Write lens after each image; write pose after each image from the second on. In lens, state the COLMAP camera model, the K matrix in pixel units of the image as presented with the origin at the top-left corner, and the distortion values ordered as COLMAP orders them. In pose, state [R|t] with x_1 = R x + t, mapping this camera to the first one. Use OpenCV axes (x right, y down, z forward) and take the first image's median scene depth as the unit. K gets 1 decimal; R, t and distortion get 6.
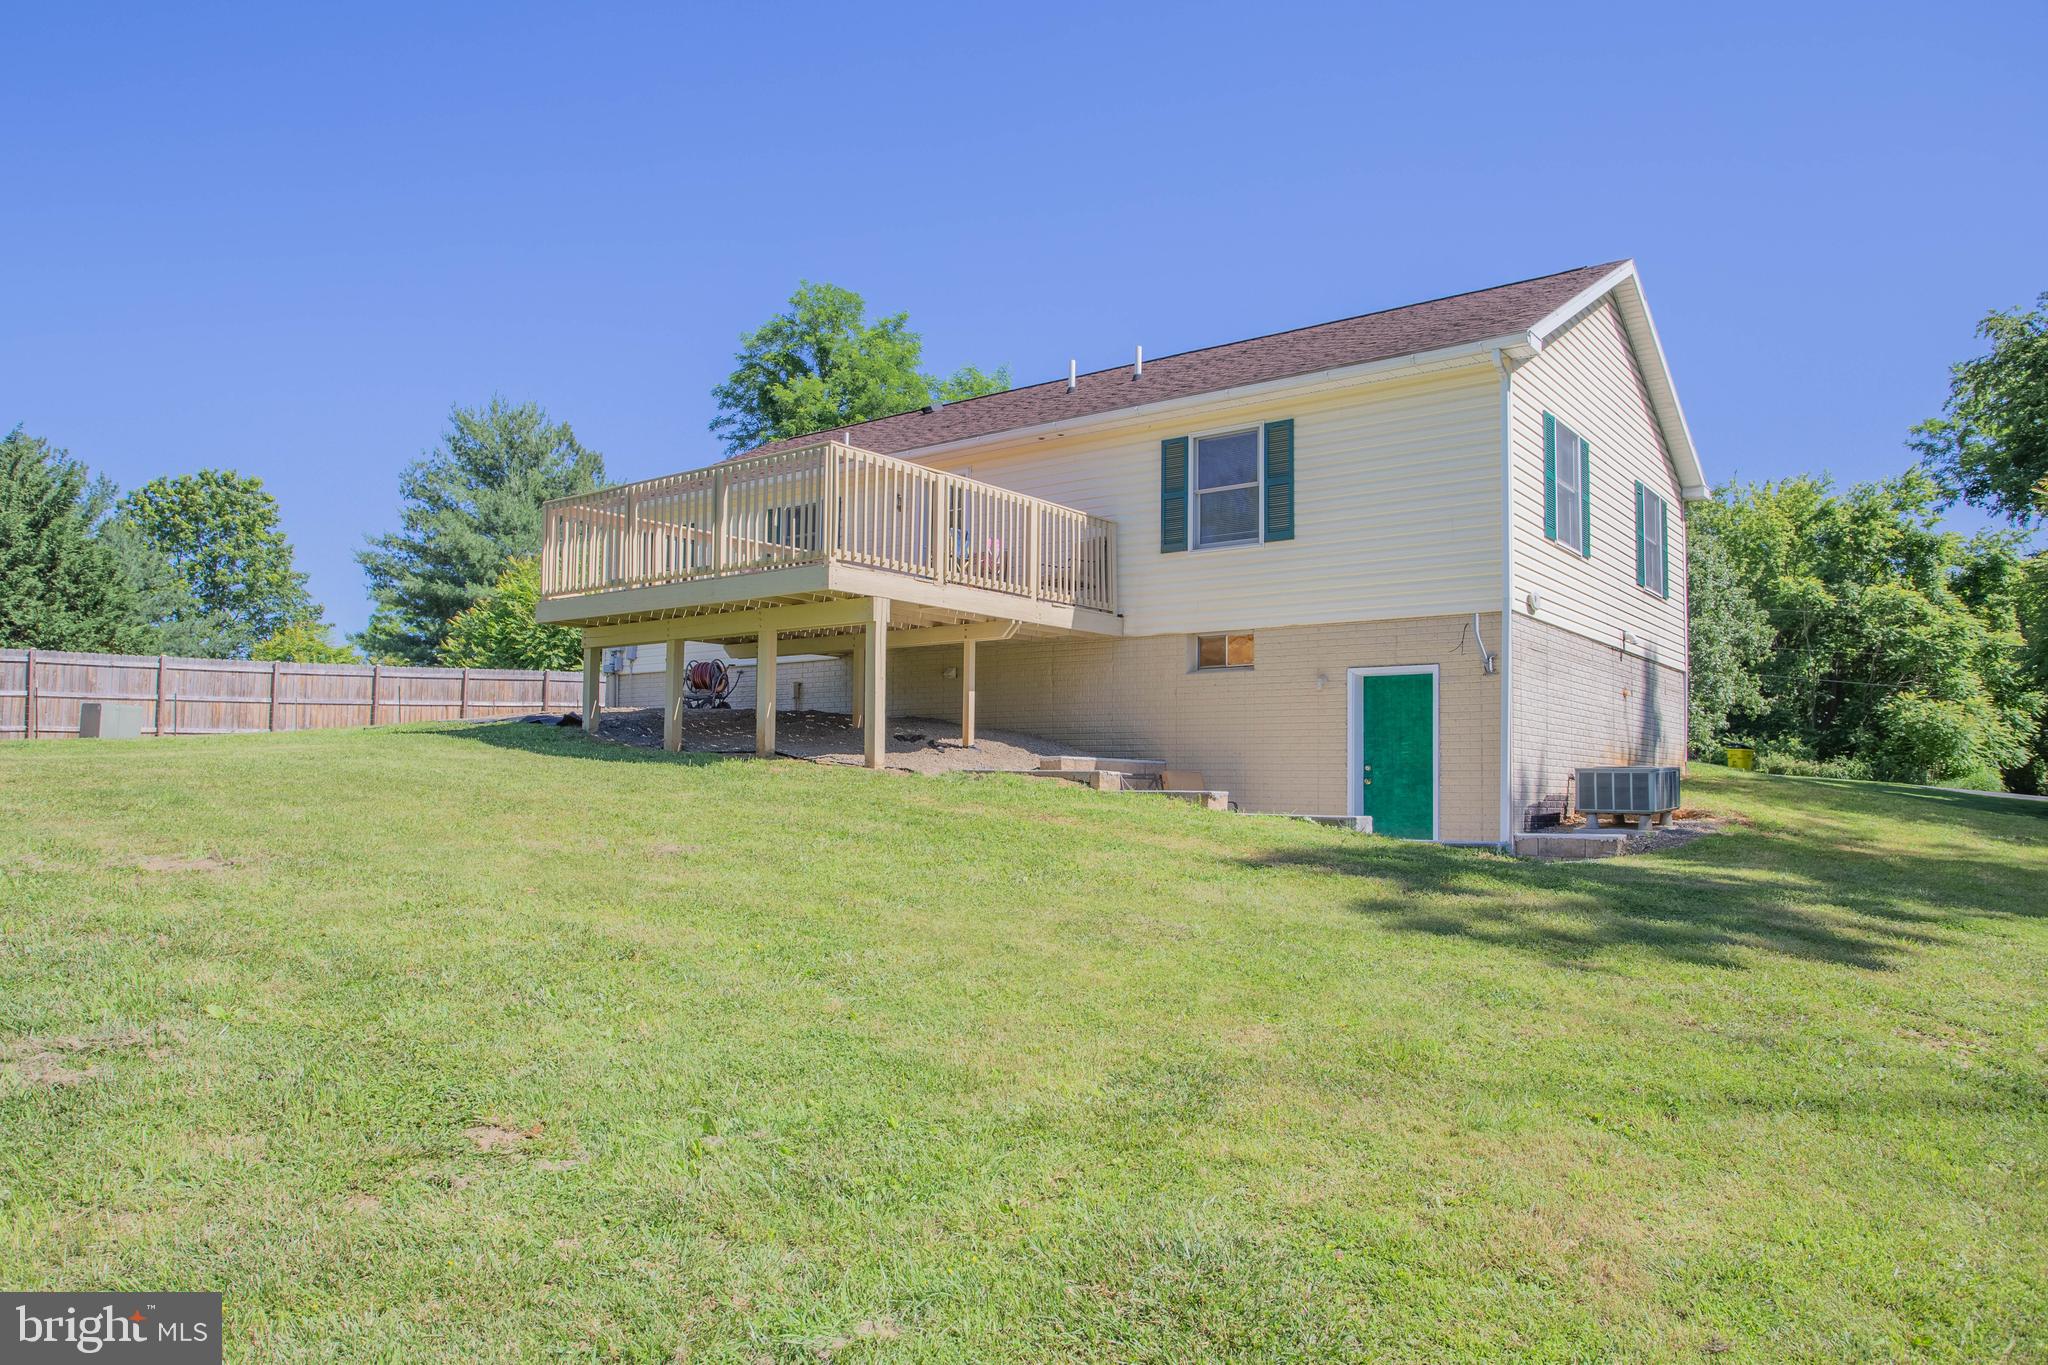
lens RADIAL K [[1333.8, 0, 1020.9], [0, 1333.8, 693.5], [0, 0, 1]] dist [-0.019416, 0.003816]
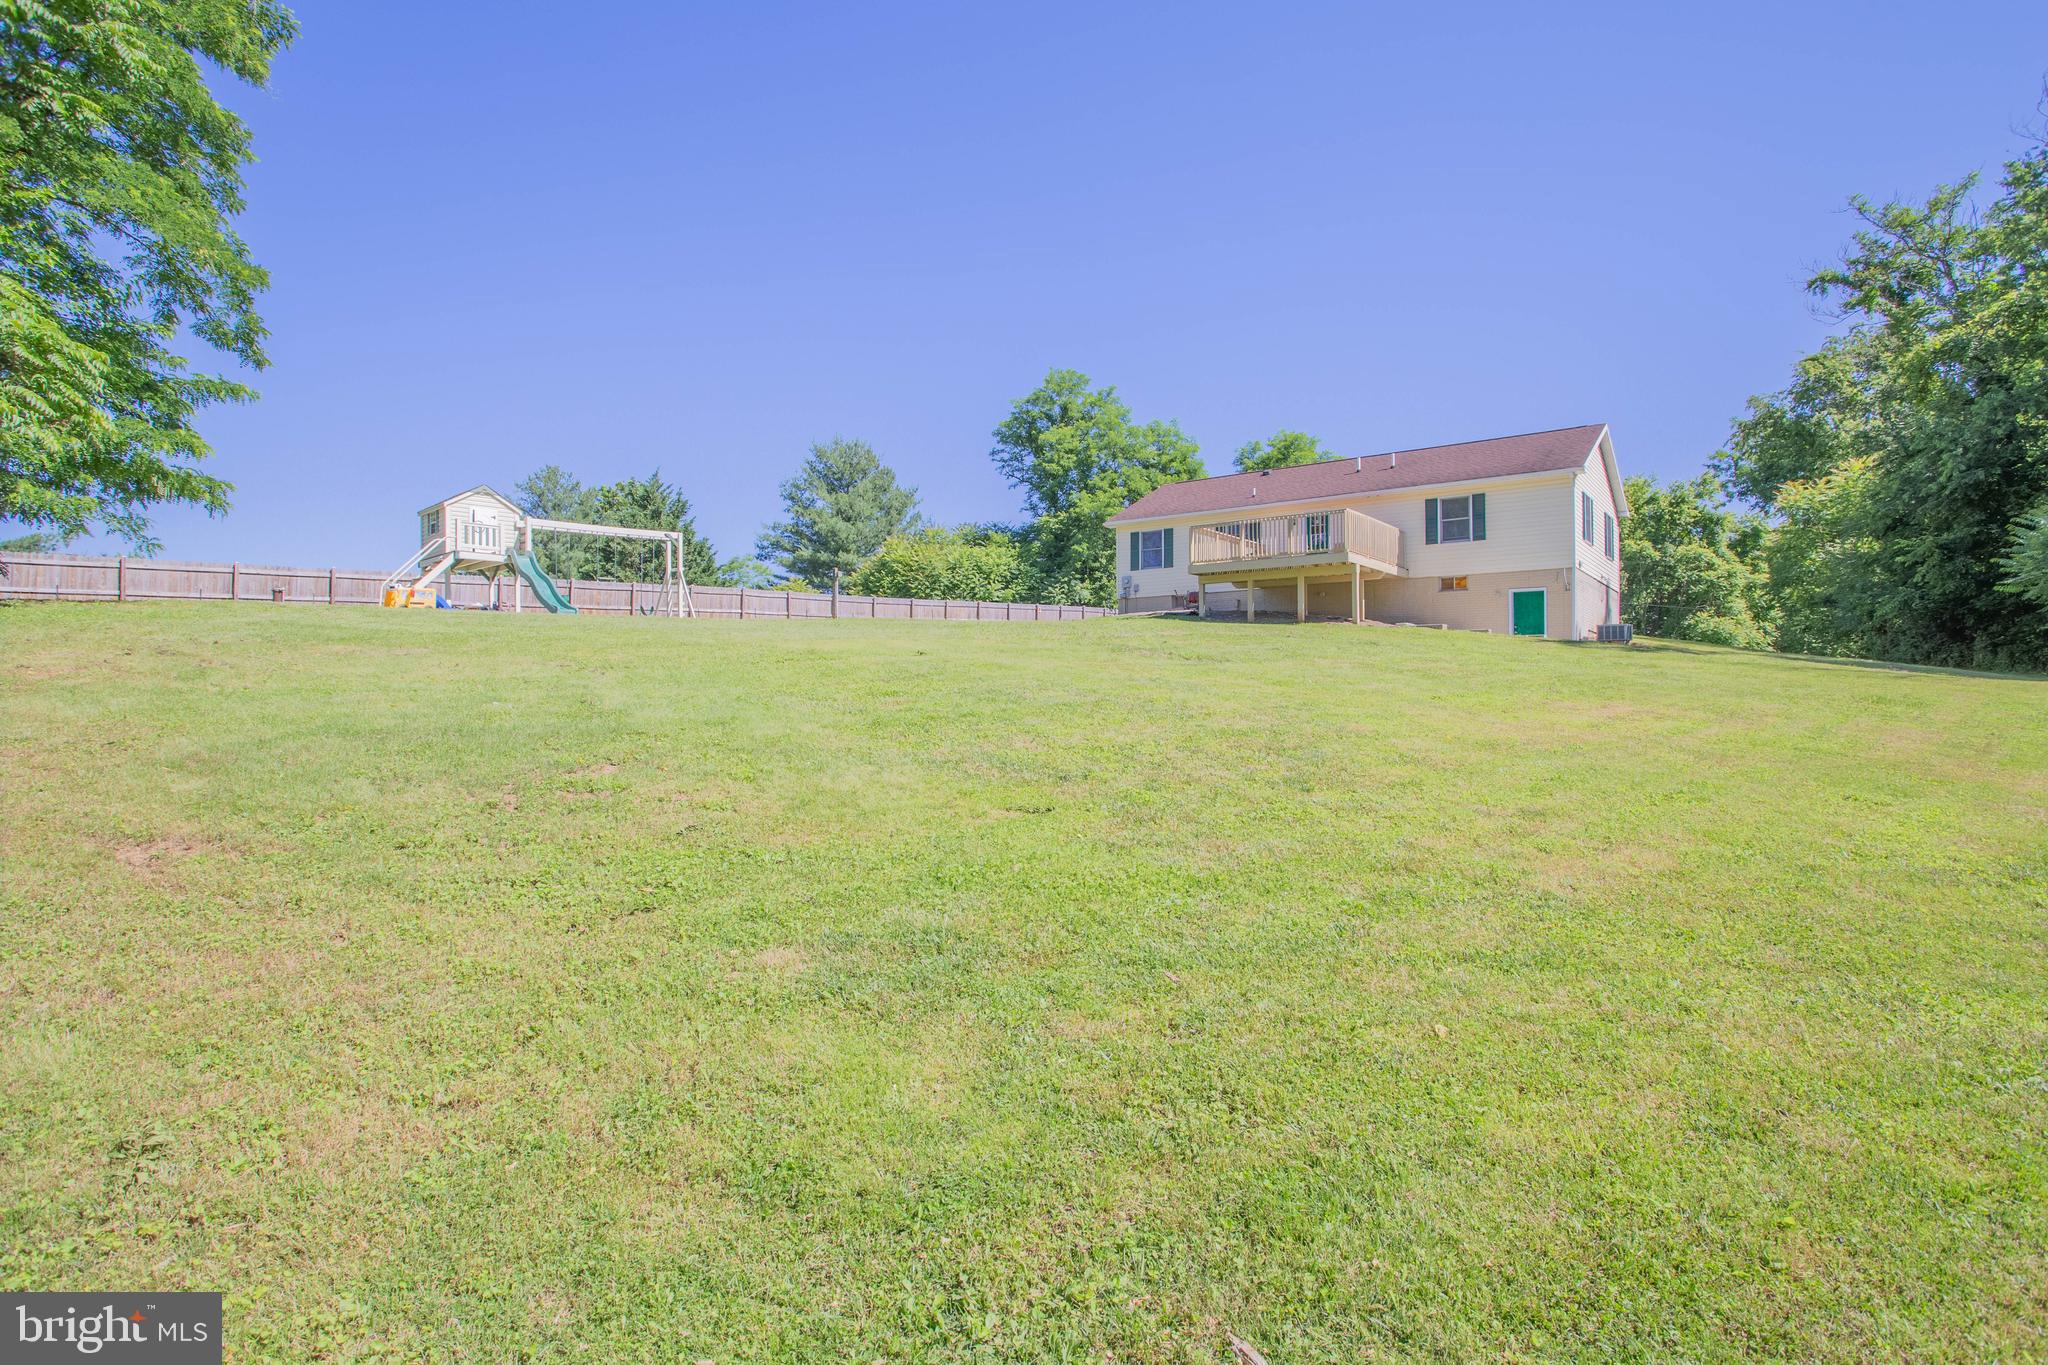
lens RADIAL K [[1047.2, 0, 1025.9], [0, 1047.2, 680.6], [0, 0, 1]] dist [-0.050213, 0.001163]
pose [[0.999857, -0.012239, 0.011629, -0.193963], [0.011657, 0.998741, 0.048797, 0.013228], [-0.012211, -0.048654, 0.998741, -0.275070]]
